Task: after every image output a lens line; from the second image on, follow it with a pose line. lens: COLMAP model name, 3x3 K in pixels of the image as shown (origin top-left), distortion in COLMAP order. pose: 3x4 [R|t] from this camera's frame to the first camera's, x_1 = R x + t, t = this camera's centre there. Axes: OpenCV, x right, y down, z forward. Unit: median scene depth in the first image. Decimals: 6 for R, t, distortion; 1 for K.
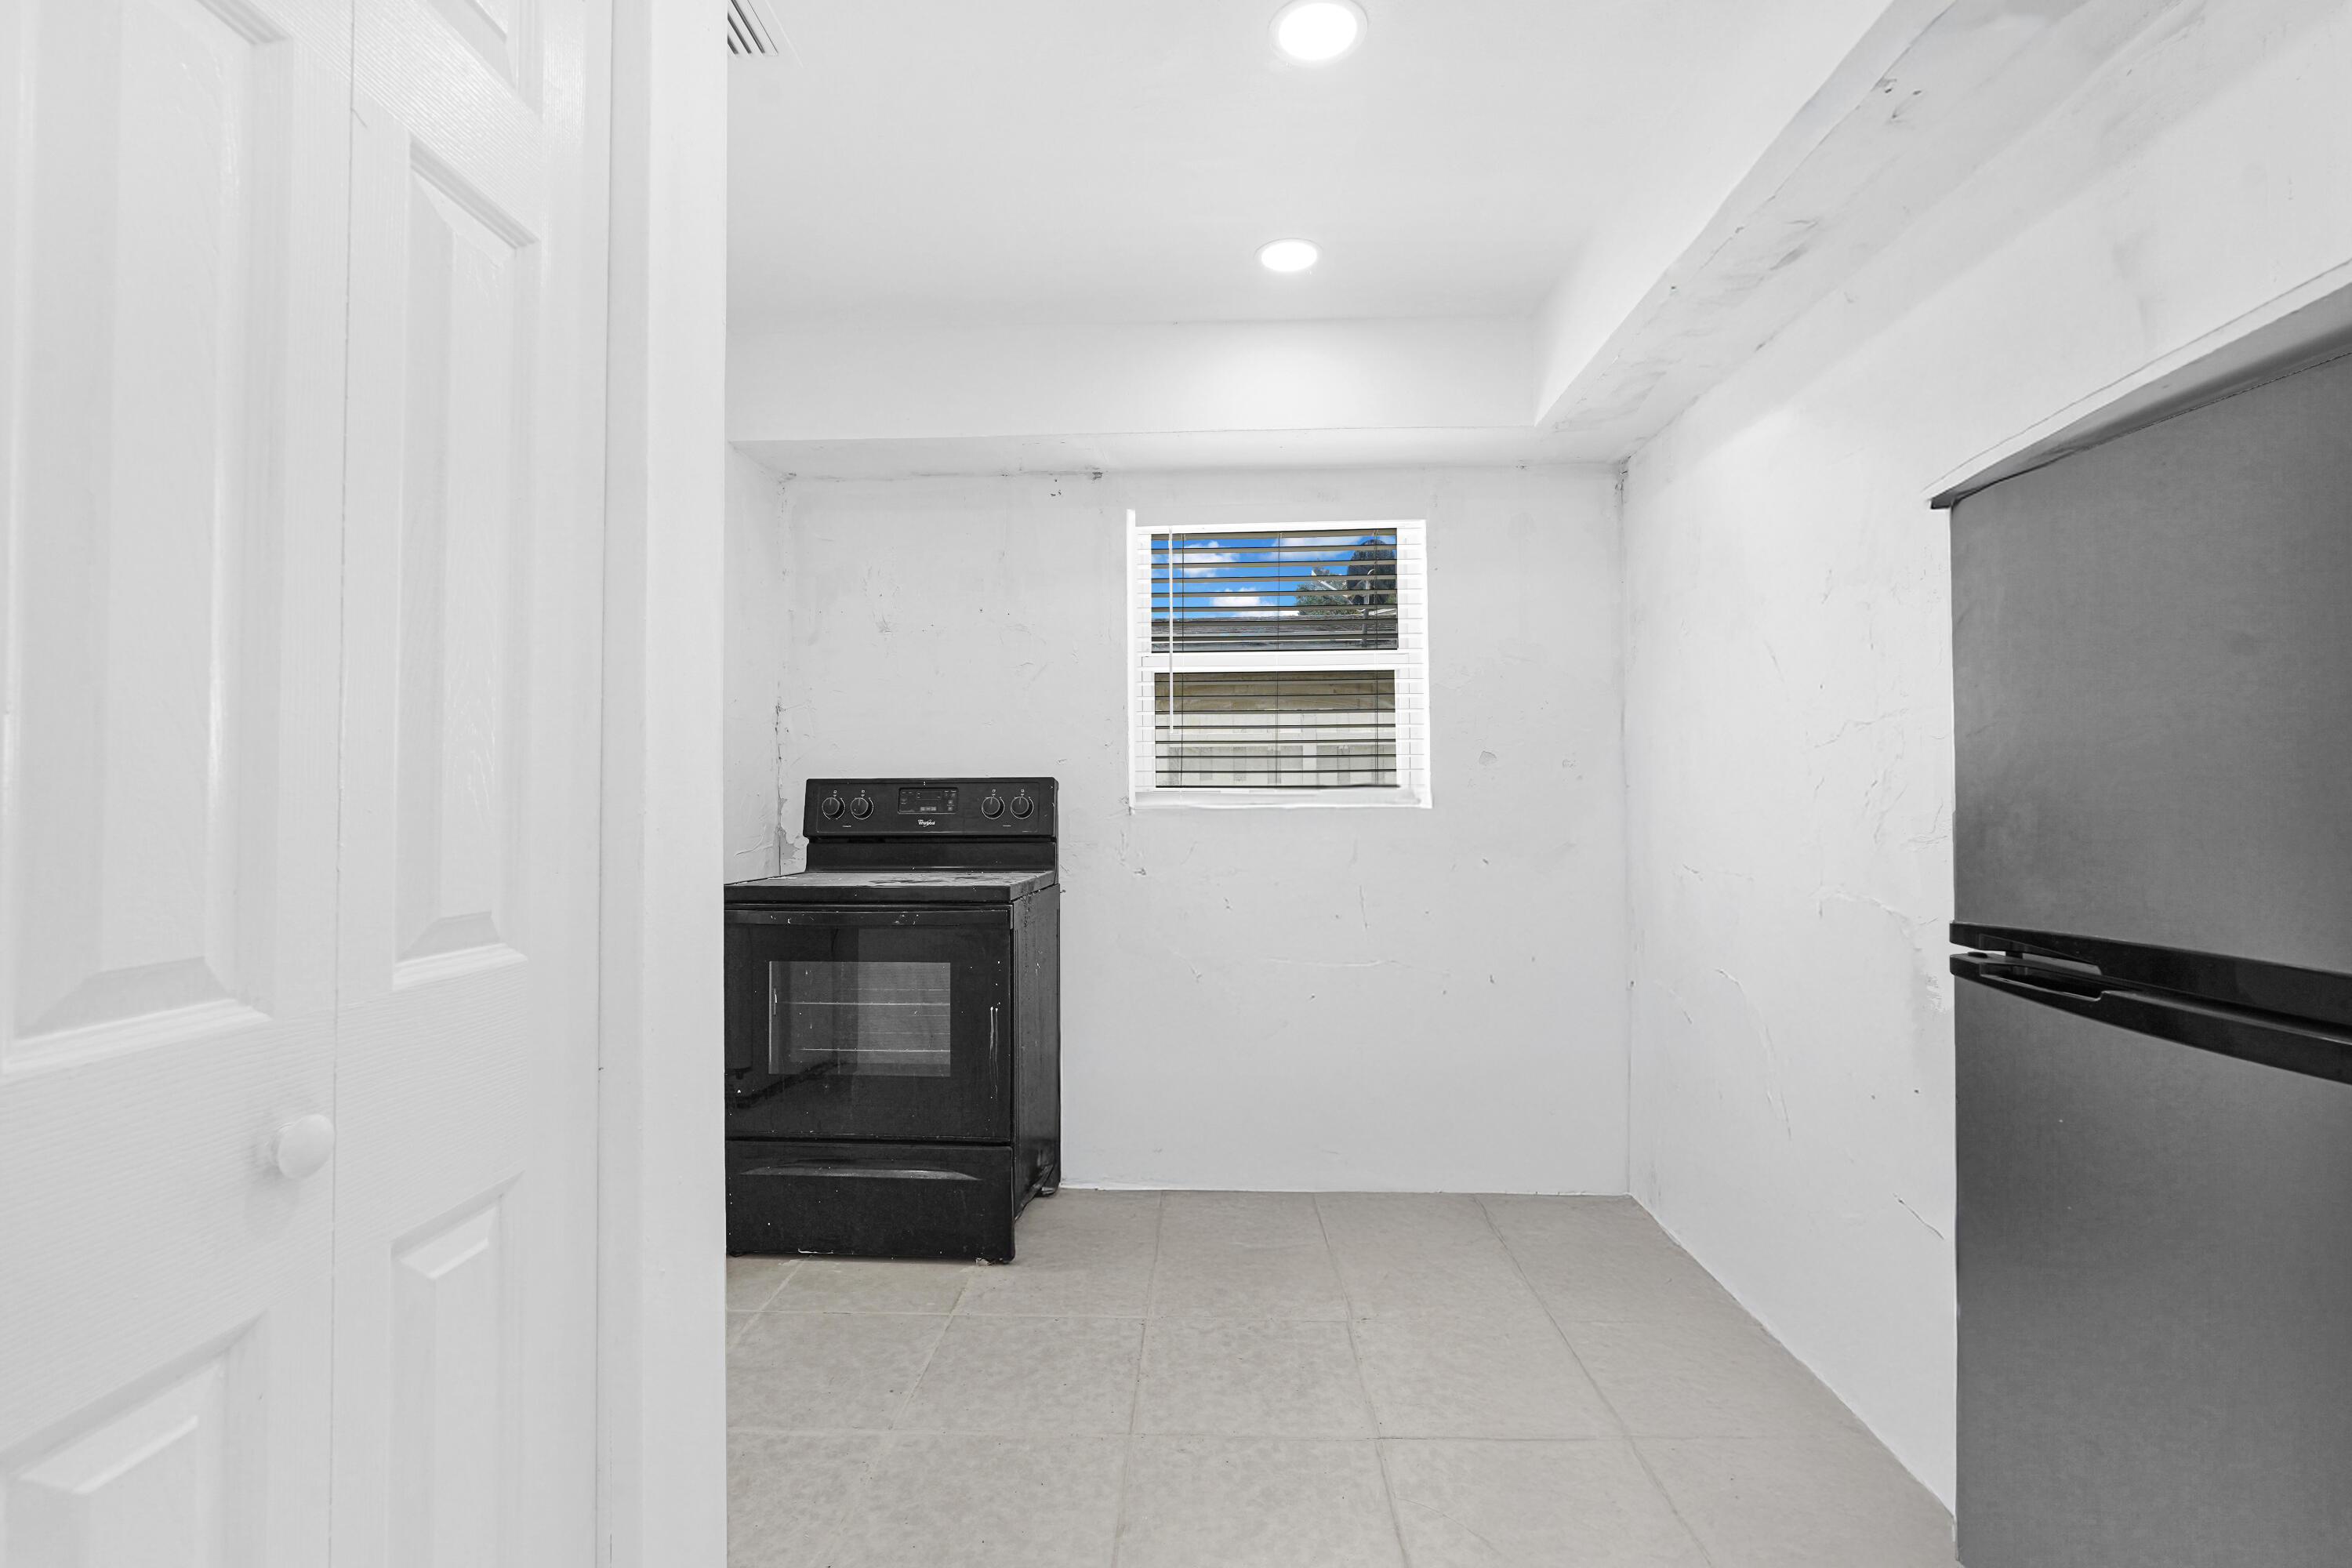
lens RADIAL K [[1067.8, 0, 1175.4], [0, 1067.8, 780.3], [0, 0, 1]] dist [-0.024845, 0.014118]
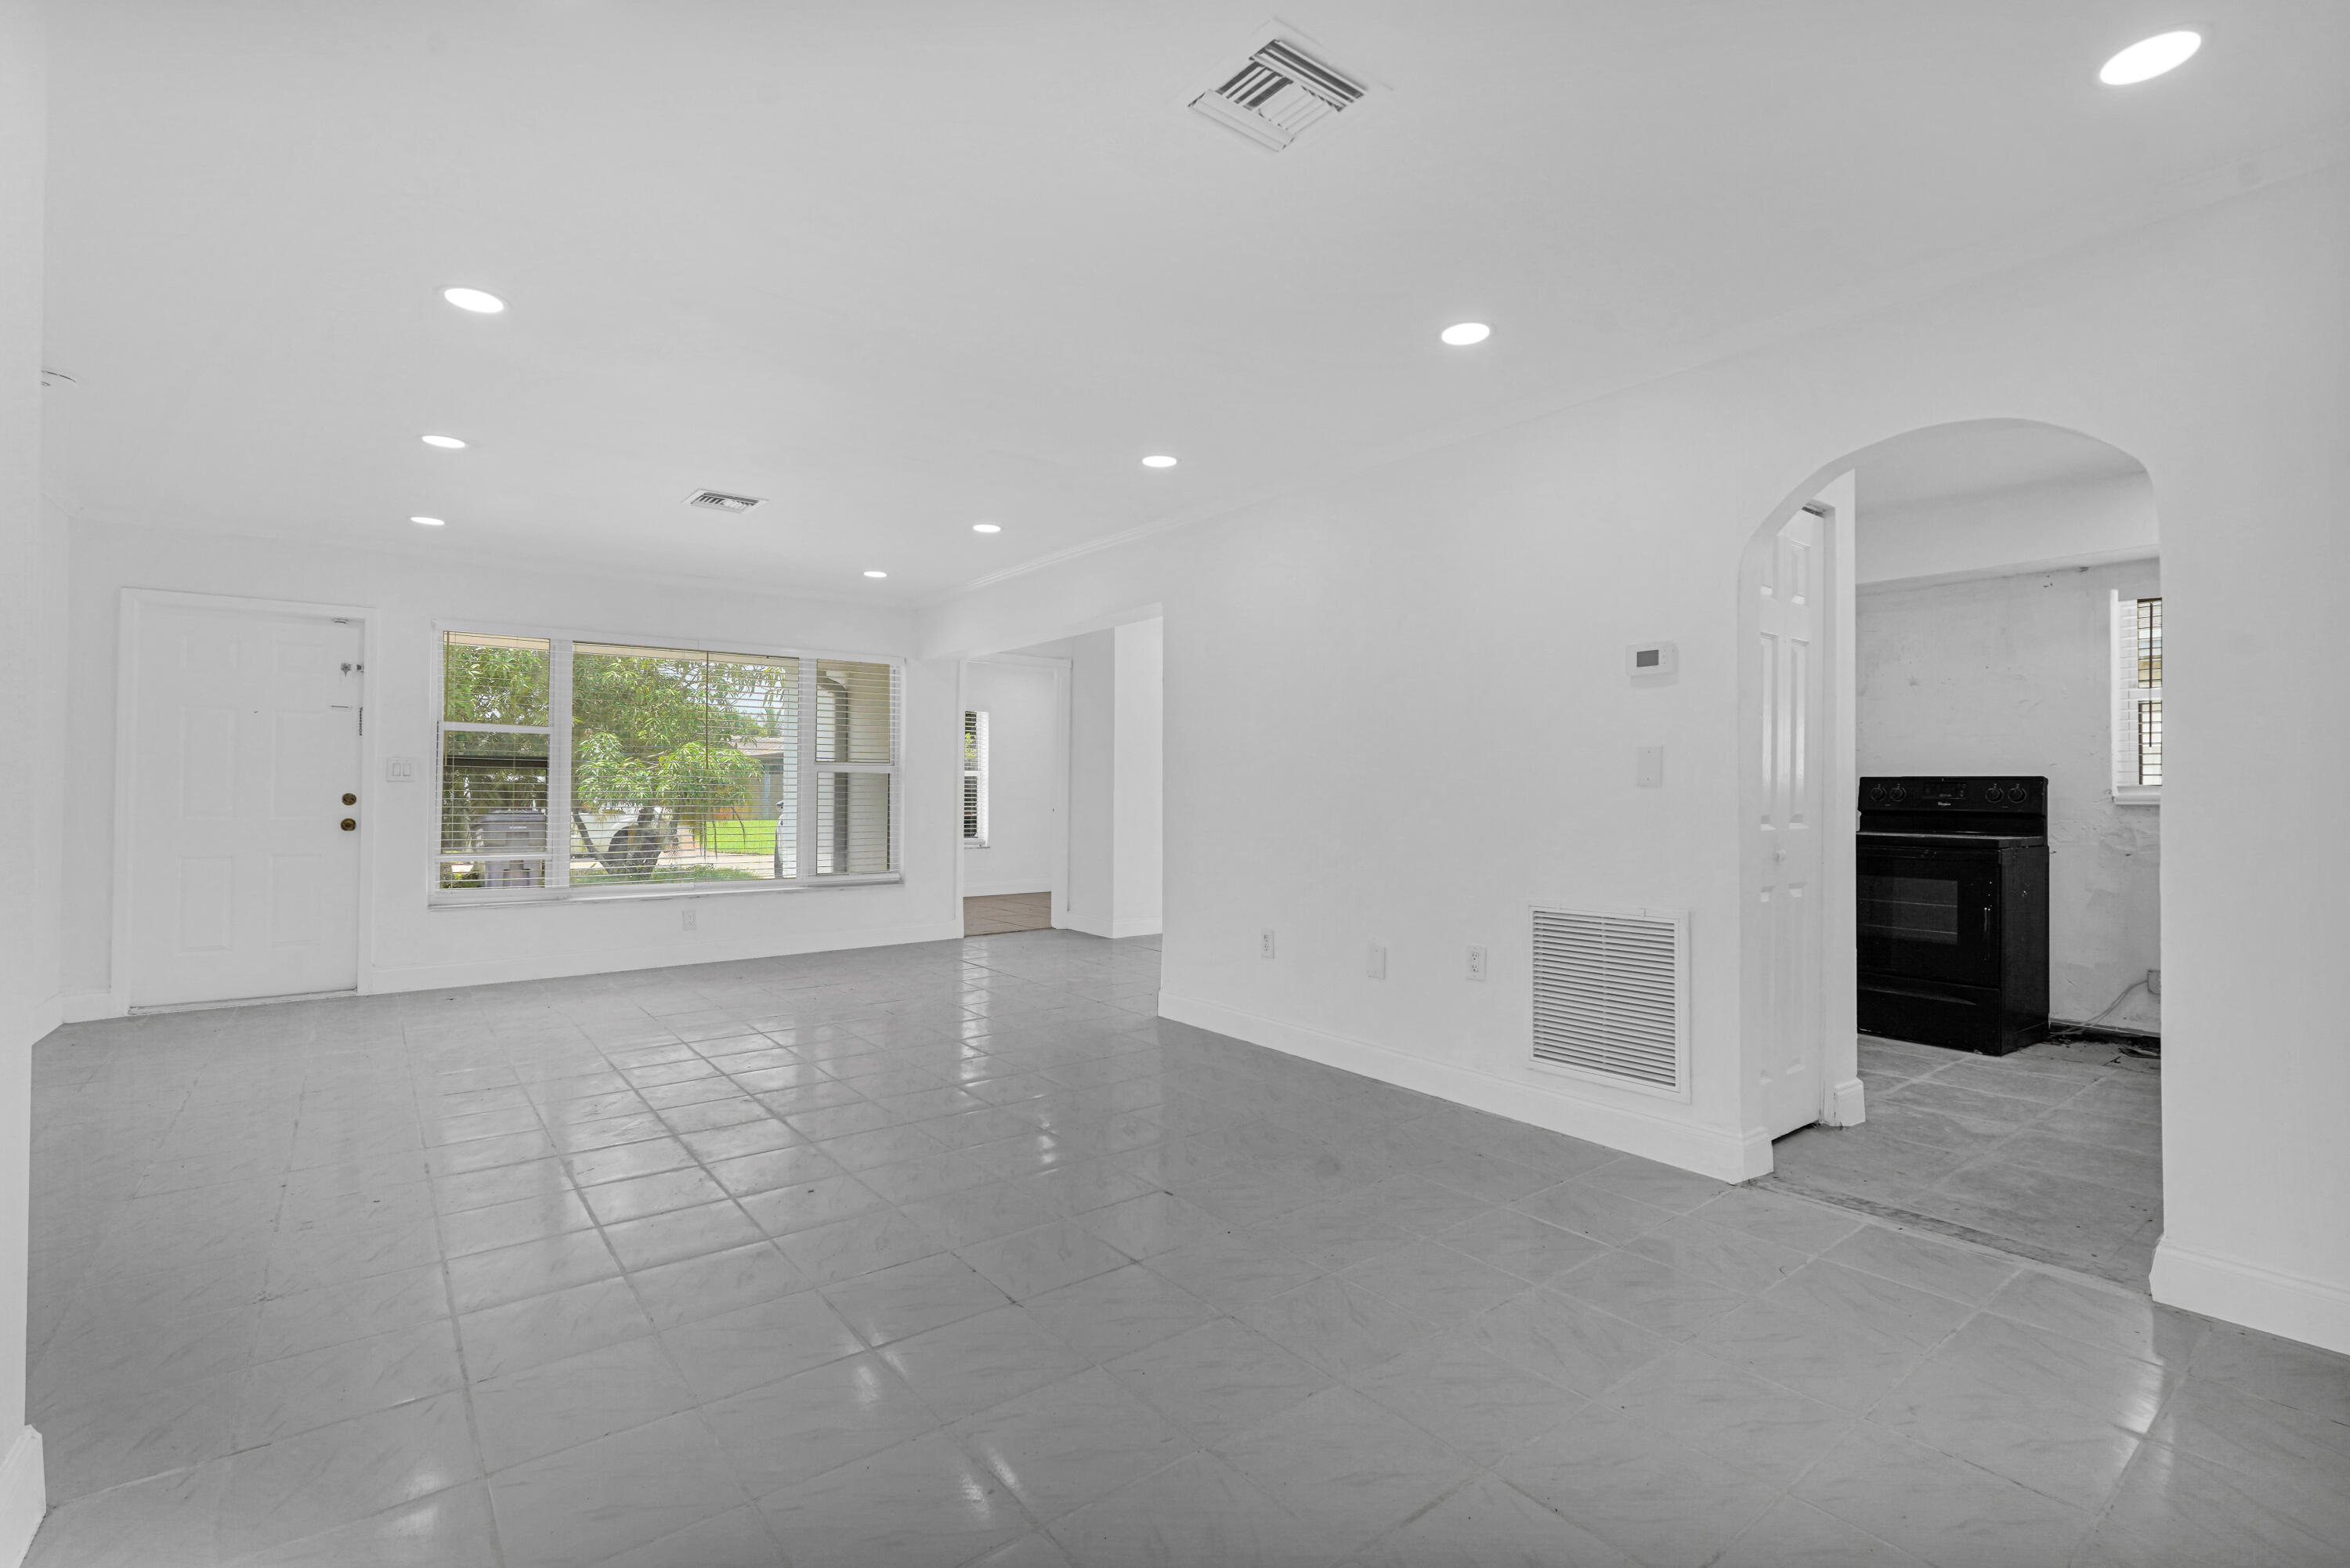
lens RADIAL K [[1066.8, 0, 1174.4], [0, 1066.8, 780.3], [0, 0, 1]] dist [-0.024845, 0.014118]
pose [[0.643694, 0.002502, -0.765279, 0.250462], [0.003620, 0.999974, 0.006314, -0.011268], [0.765275, -0.006834, 0.643667, -0.958207]]
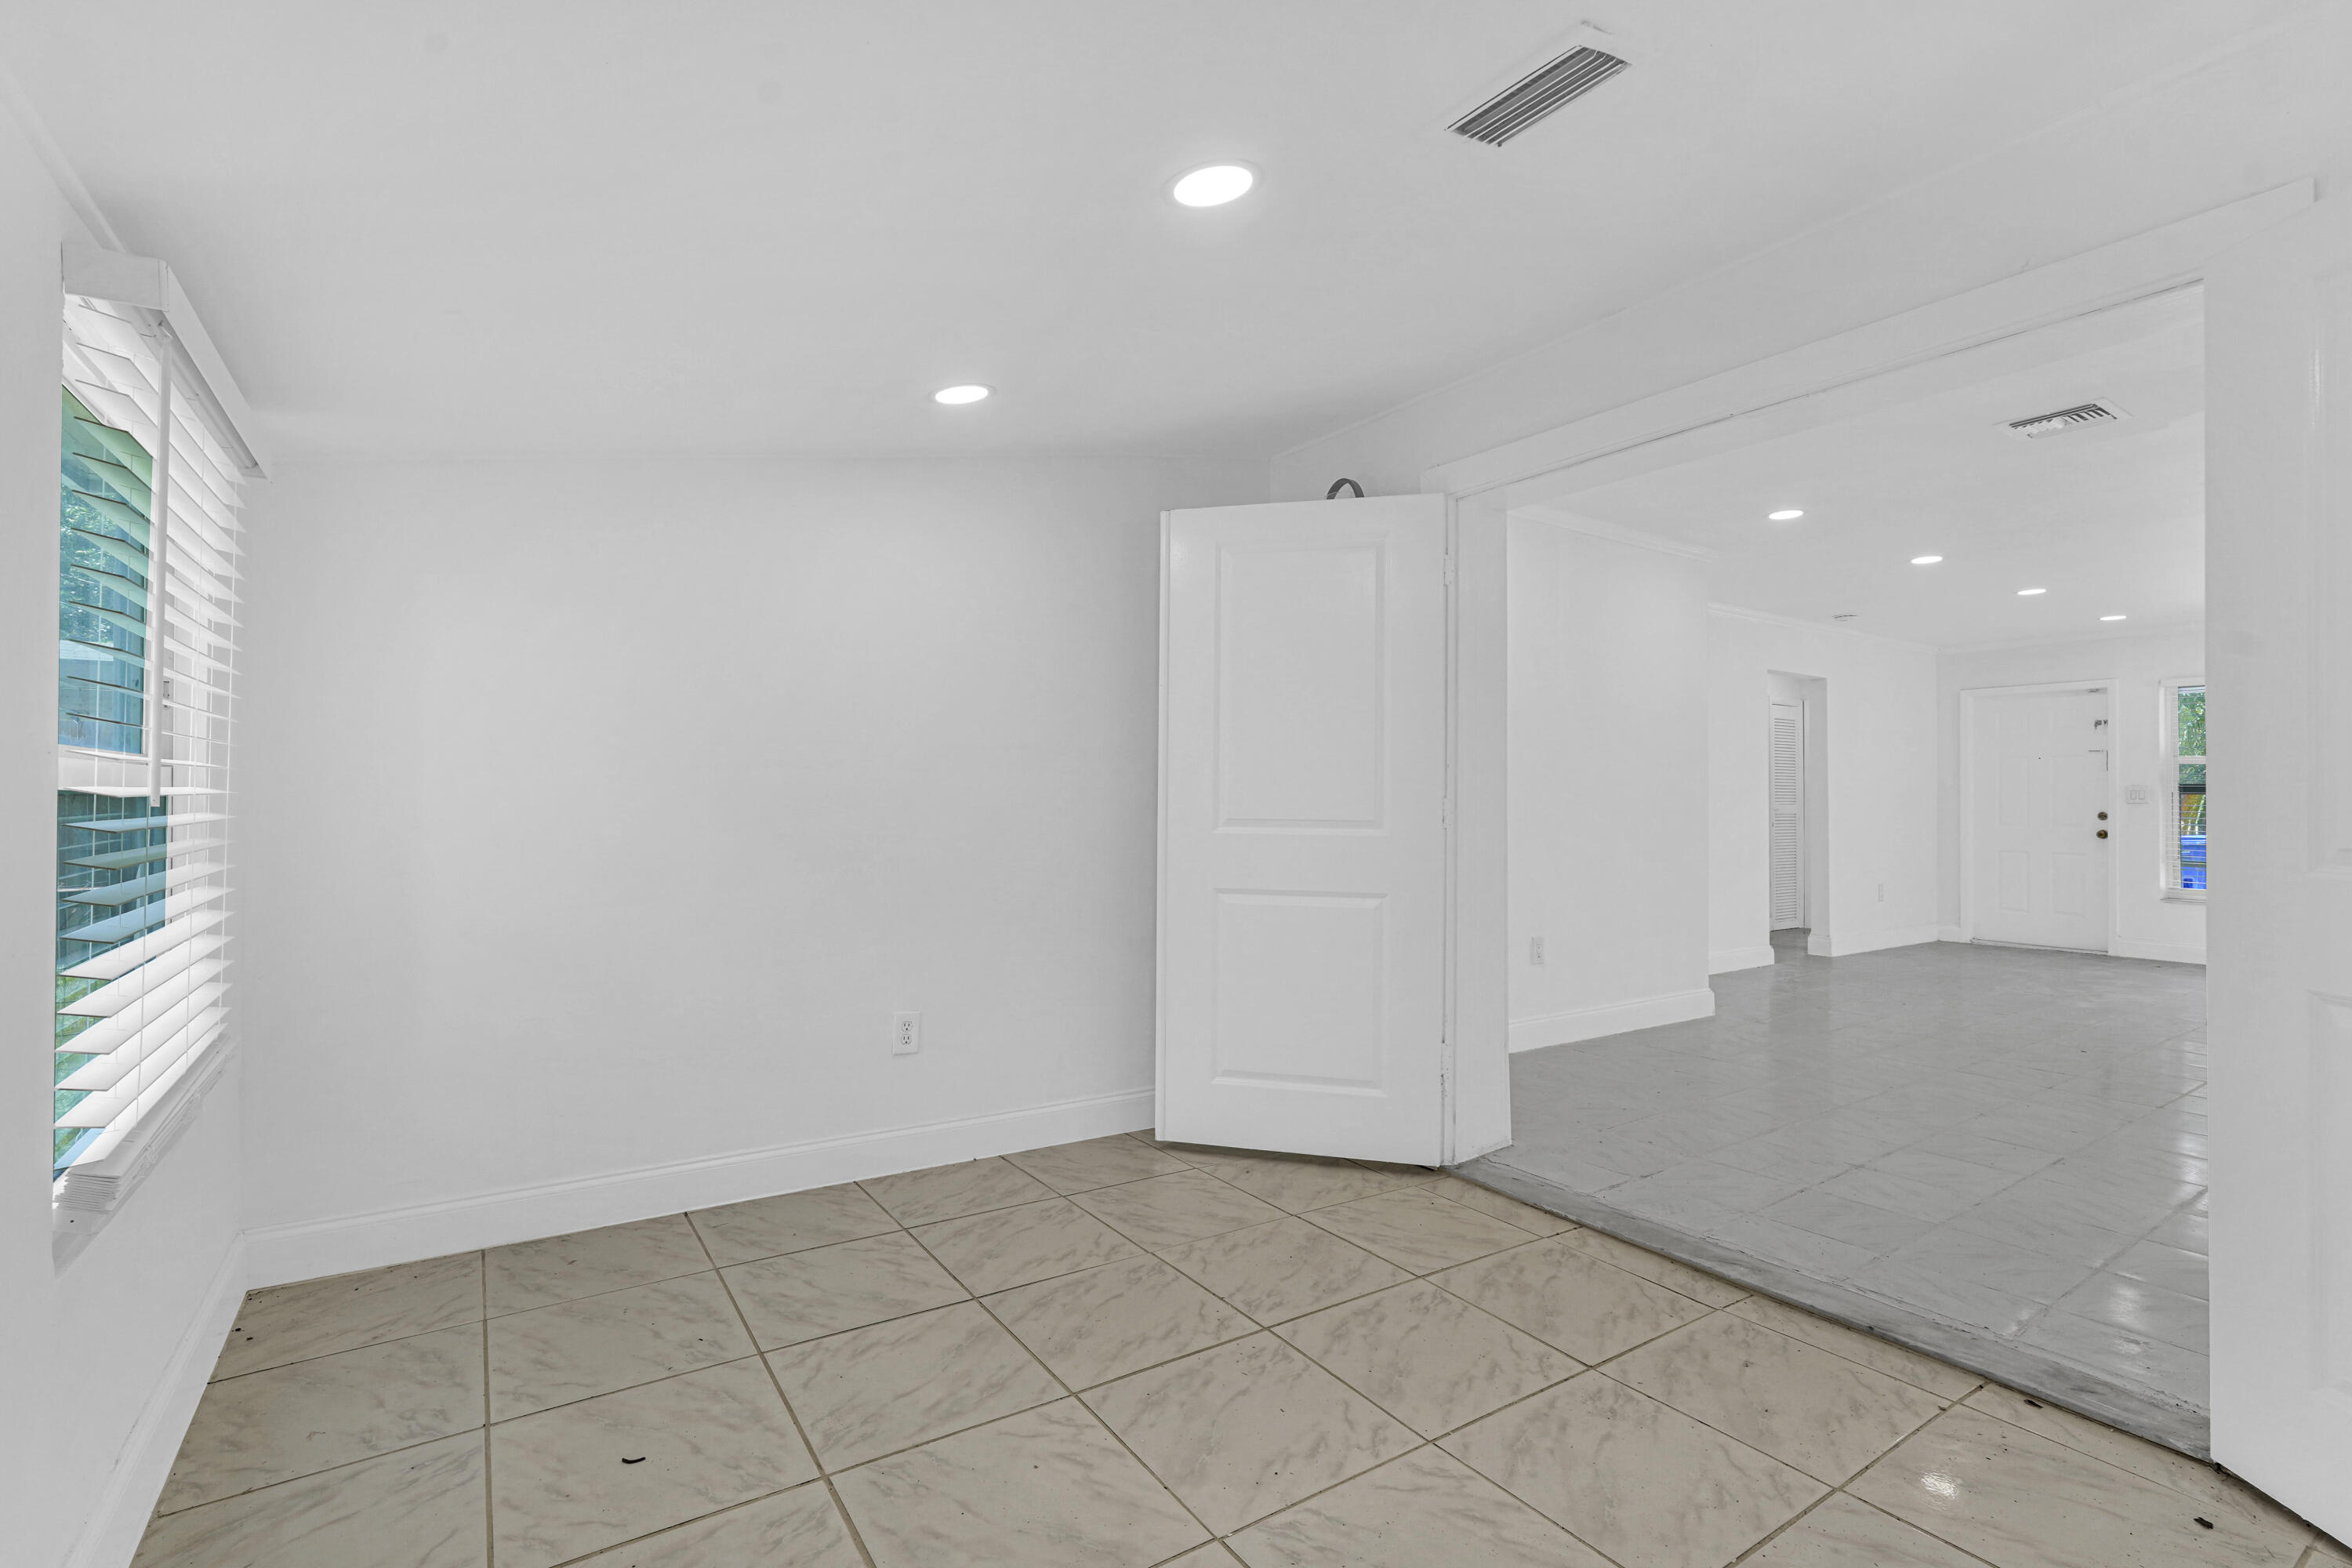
lens RADIAL K [[1067.8, 0, 1175.4], [0, 1067.8, 780.3], [0, 0, 1]] dist [-0.024845, 0.014118]
pose [[-0.803405, -0.014136, -0.595265, 1.300962], [0.005599, 0.999495, -0.031292, 0.008419], [0.595406, -0.028473, -0.802920, -0.133736]]
